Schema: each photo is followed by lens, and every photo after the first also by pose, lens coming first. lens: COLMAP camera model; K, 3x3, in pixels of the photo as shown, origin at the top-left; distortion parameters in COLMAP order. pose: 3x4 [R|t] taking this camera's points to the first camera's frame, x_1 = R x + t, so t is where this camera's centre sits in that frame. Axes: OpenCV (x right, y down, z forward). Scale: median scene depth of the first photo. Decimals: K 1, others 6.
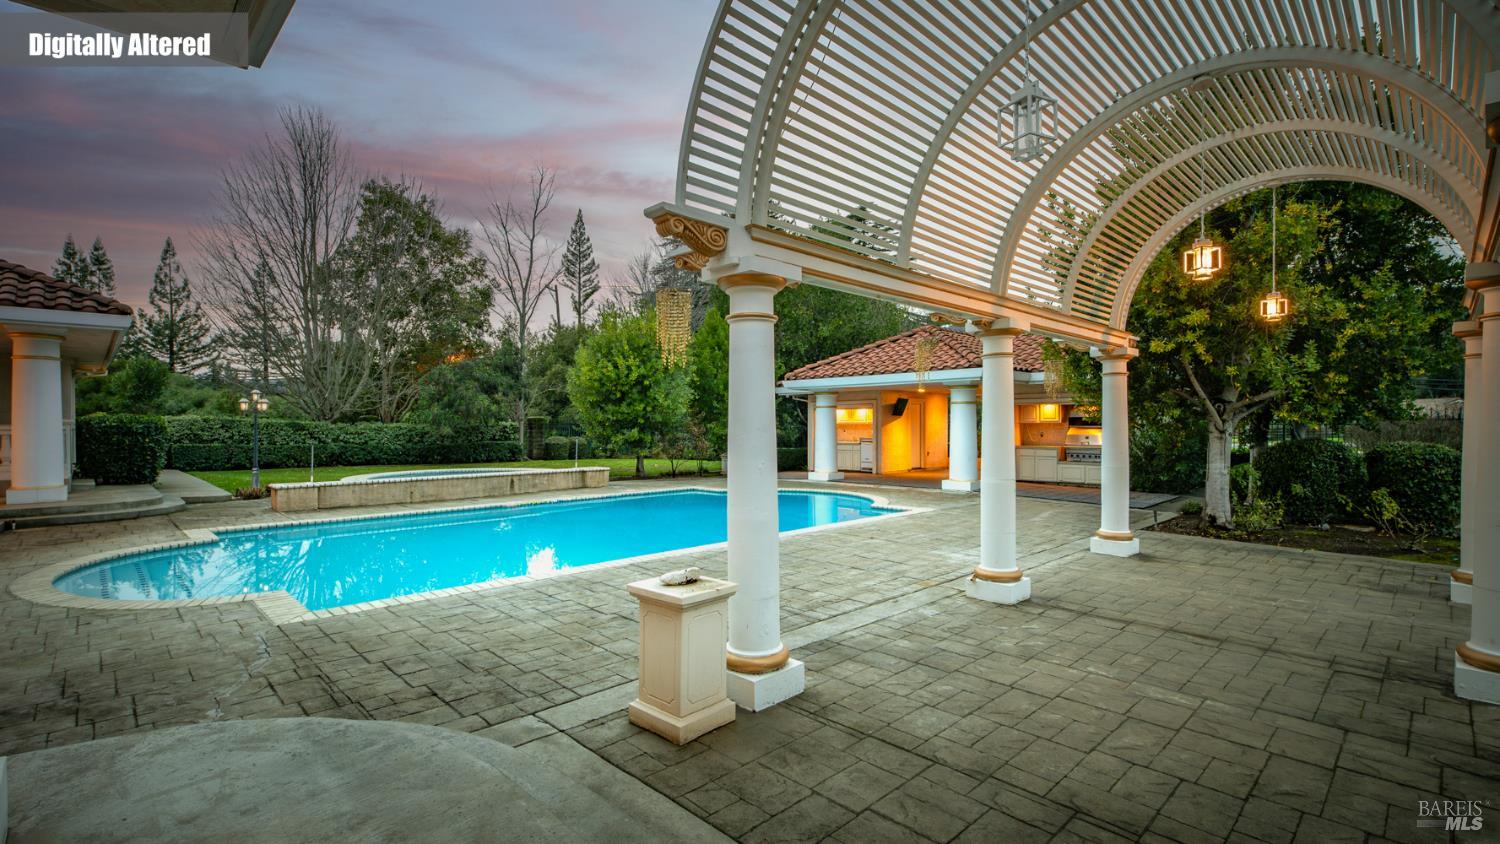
lens RADIAL K [[671.4, 0, 750.0], [0, 671.4, 422.0], [0, 0, 1]] dist [0.000574, -0.000030]
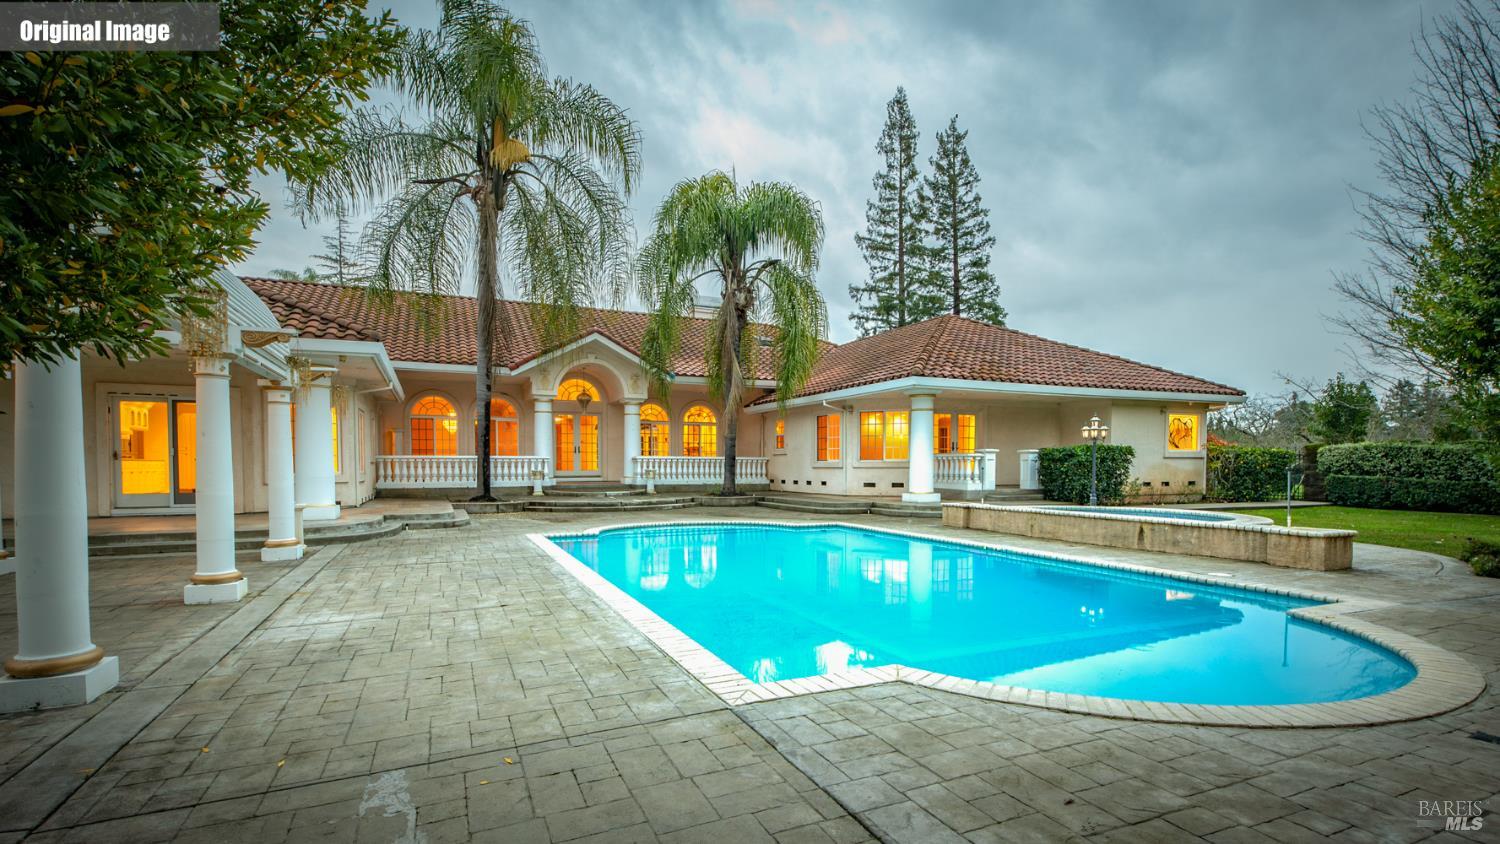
lens RADIAL K [[671.4, 0, 750.0], [0, 671.4, 422.0], [0, 0, 1]] dist [0.000574, -0.000030]
pose [[-0.334717, -0.056987, -0.940594, 0.322580], [0.006521, 0.998006, -0.062785, 0.015703], [0.942296, -0.027149, -0.333678, 0.673560]]
